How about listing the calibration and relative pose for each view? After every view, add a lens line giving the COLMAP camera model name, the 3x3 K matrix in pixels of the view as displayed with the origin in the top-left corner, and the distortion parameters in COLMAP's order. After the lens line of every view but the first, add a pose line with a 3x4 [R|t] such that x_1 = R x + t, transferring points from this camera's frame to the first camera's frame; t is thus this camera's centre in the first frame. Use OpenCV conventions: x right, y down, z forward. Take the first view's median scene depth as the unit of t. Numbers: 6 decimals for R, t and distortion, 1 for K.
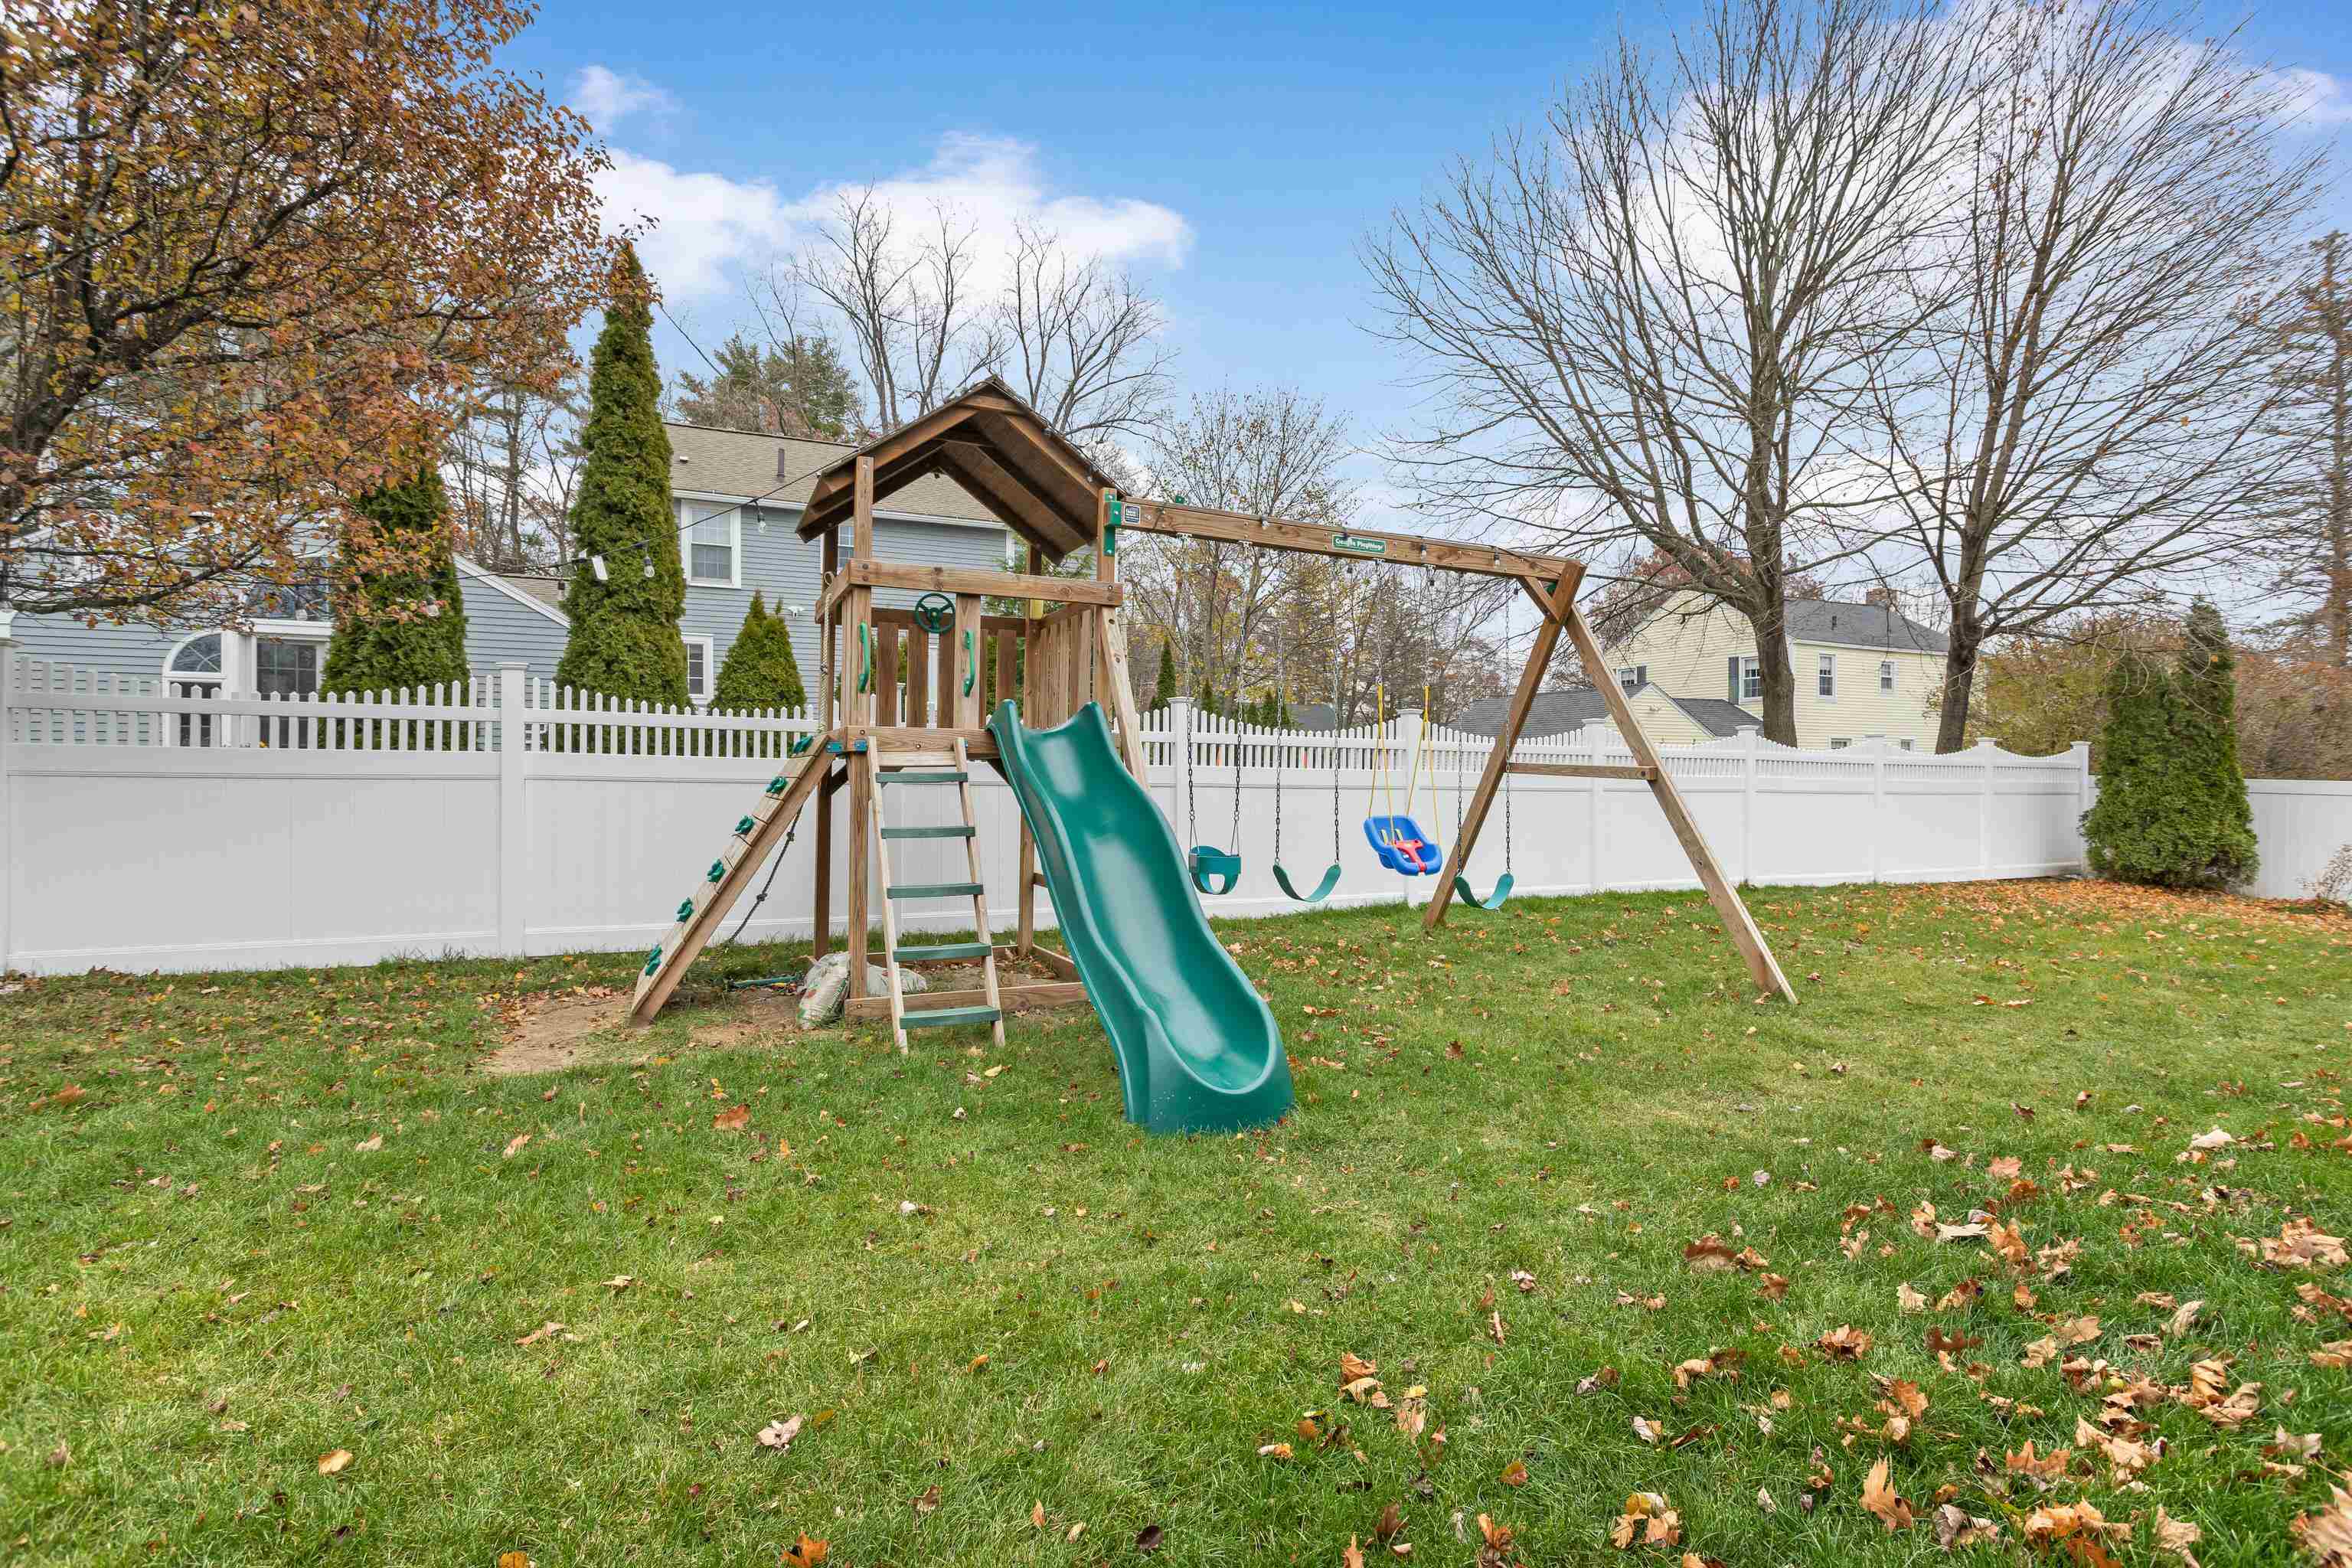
lens RADIAL K [[1142.7, 0, 1159.3], [0, 1142.7, 792.7], [0, 0, 1]] dist [0.017782, 0.001476]
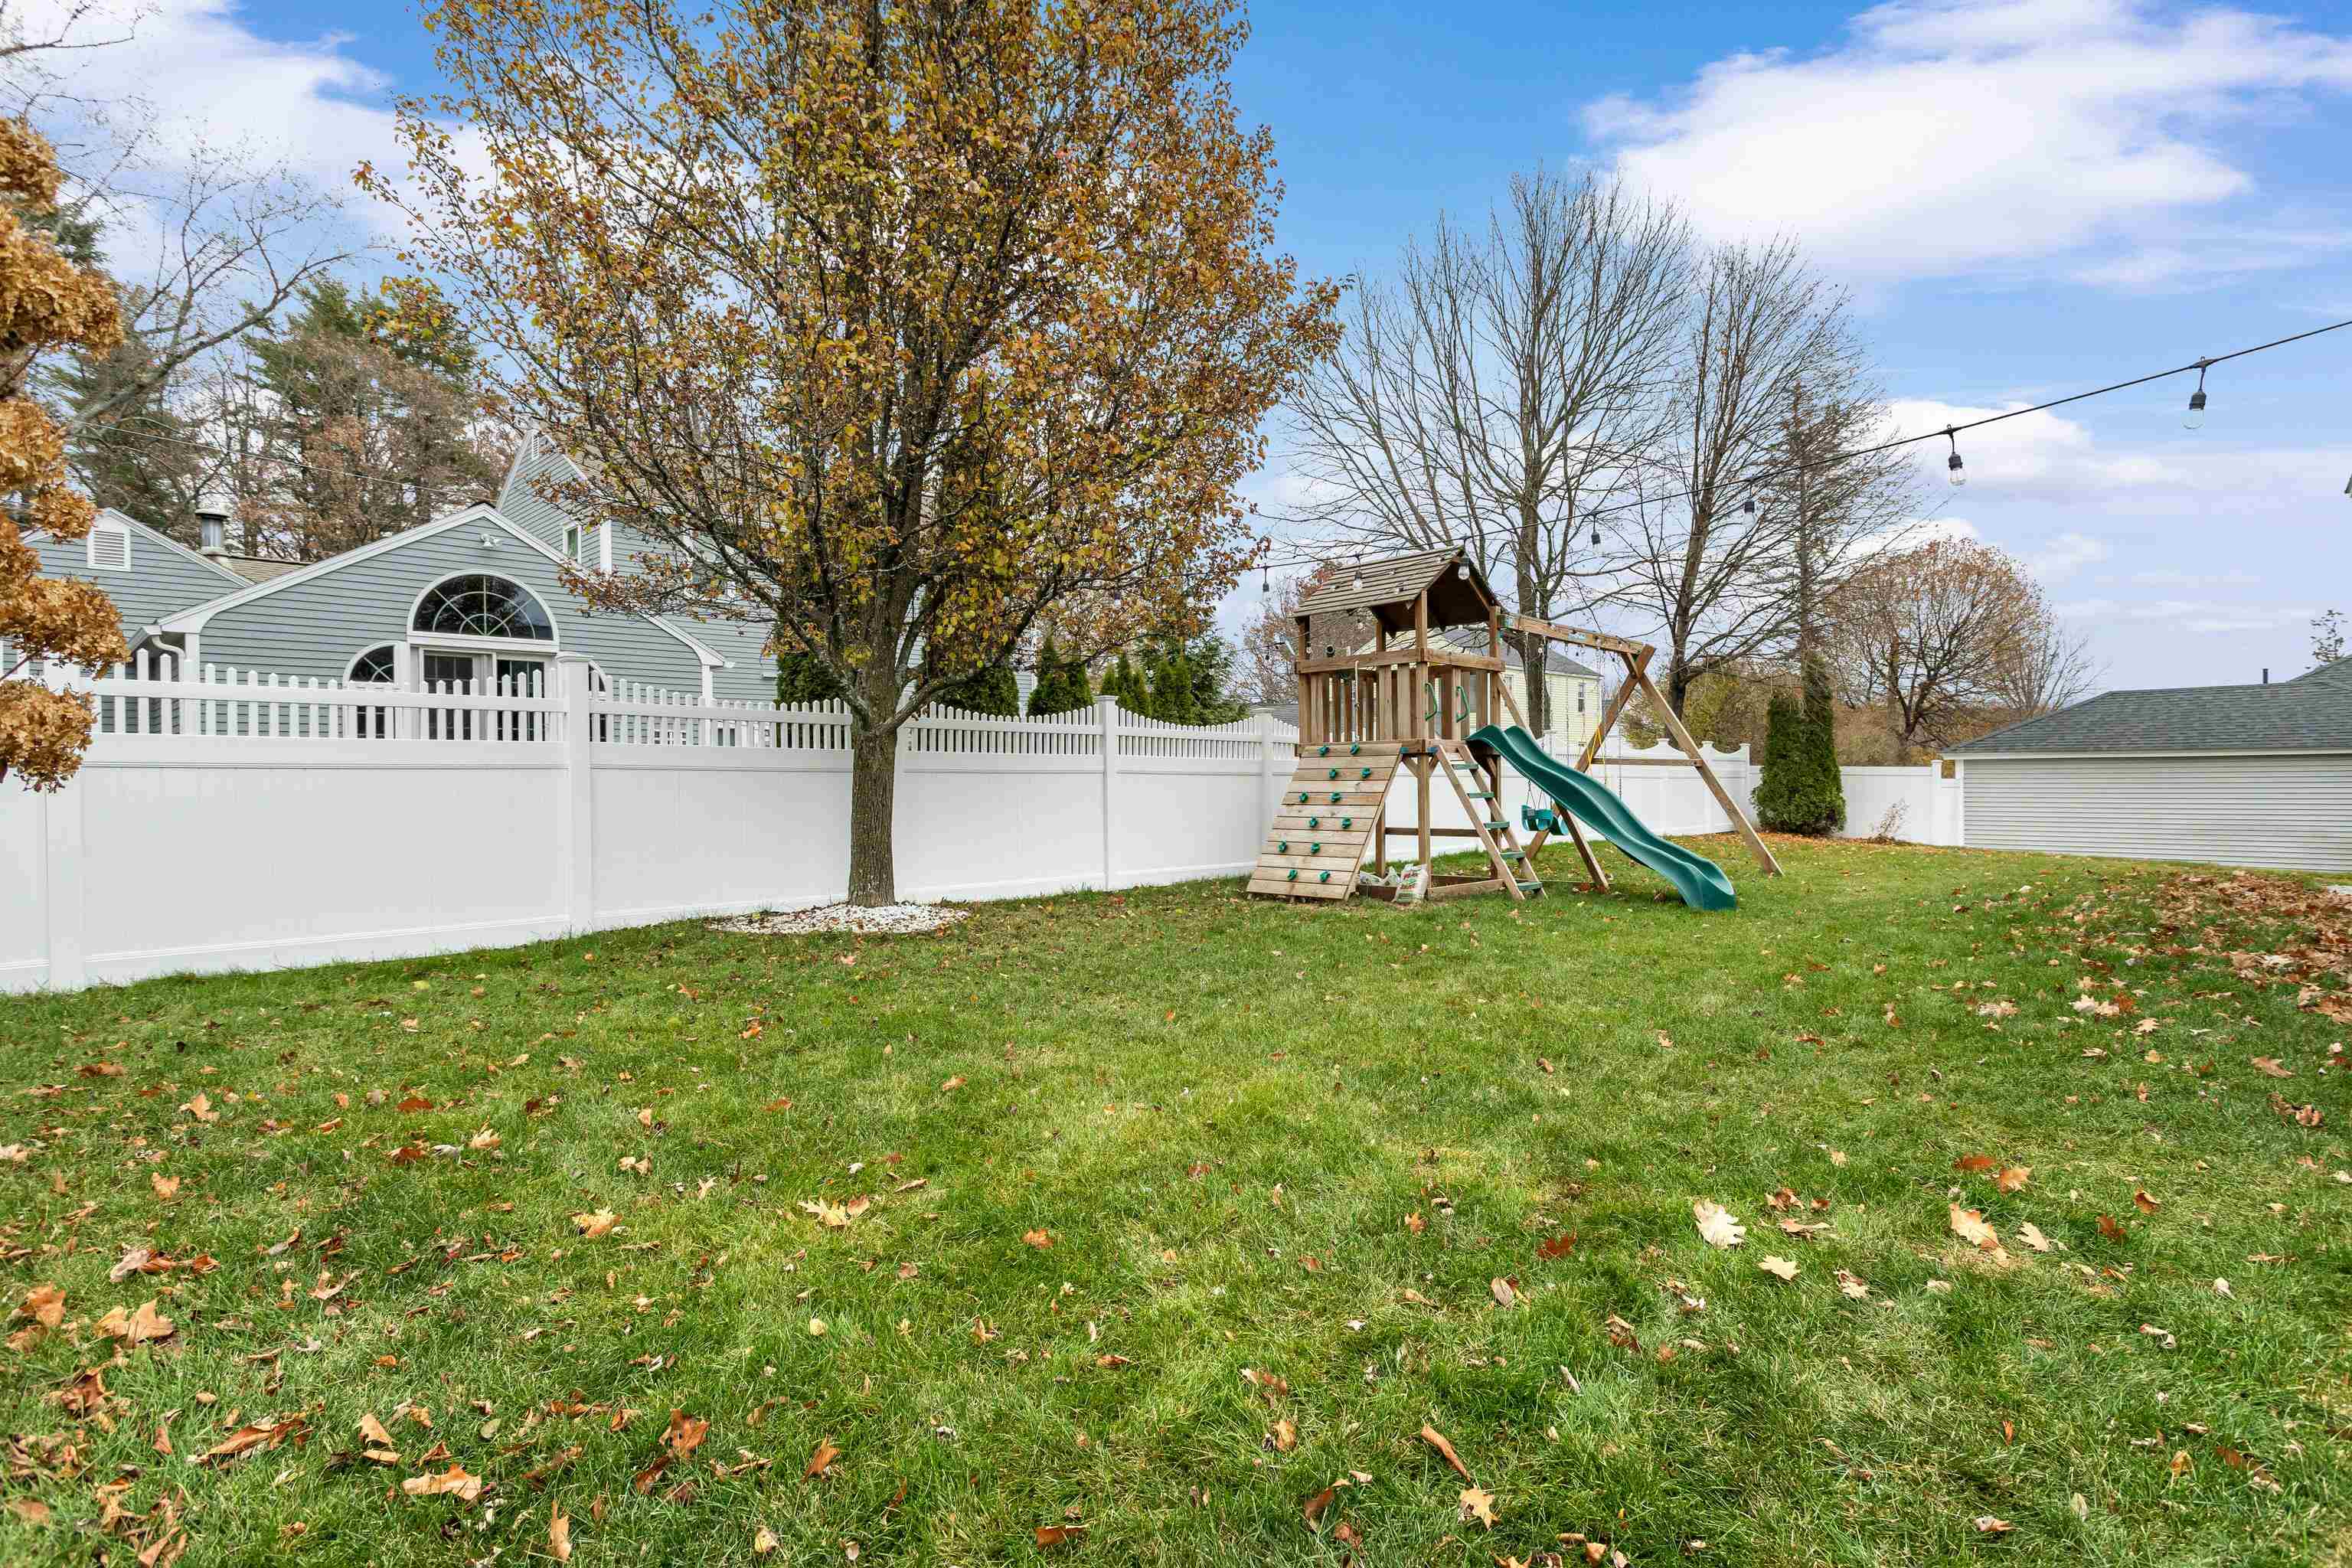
lens RADIAL K [[1142.7, 0, 1200.8], [0, 1142.7, 775.1], [0, 0, 1]] dist [0.017782, 0.001476]
pose [[0.930899, -0.003671, 0.365258, -0.508288], [0.003586, 0.999993, 0.000911, -0.005605], [-0.365259, 0.000462, 0.930906, -0.204895]]
